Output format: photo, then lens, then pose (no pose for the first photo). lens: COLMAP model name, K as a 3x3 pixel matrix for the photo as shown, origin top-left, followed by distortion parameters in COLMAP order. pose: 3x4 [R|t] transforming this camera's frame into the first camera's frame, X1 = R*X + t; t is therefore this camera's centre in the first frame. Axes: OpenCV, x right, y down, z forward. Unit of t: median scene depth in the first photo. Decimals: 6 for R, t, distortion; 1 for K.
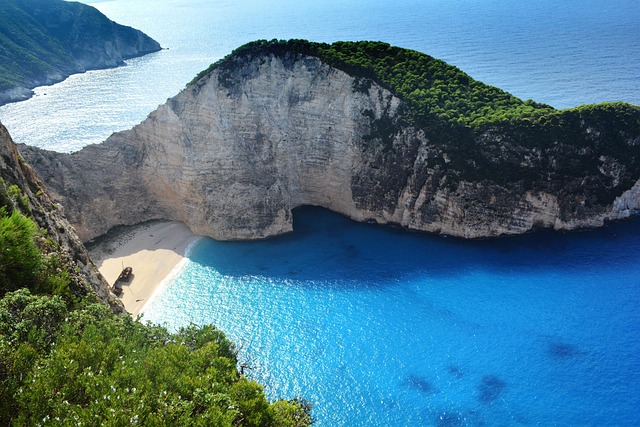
lens RADIAL K [[501.3, 0, 321.8], [0, 501.3, 218.0], [0, 0, 1]] dist [-0.070167, -0.020249]
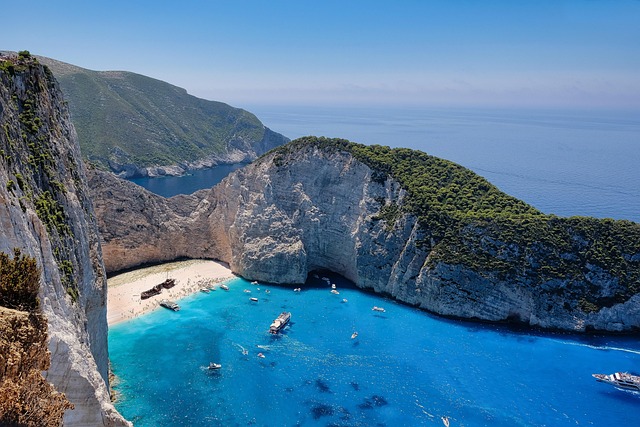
lens RADIAL K [[526.9, 0, 300.1], [0, 526.9, 197.3], [0, 0, 1]] dist [-0.043454, 0.033946]
pose [[0.928717, 0.129844, -0.347311, 0.362725], [-0.221228, 0.945735, -0.238001, 0.138451], [0.297561, 0.297870, 0.907045, -0.238073]]
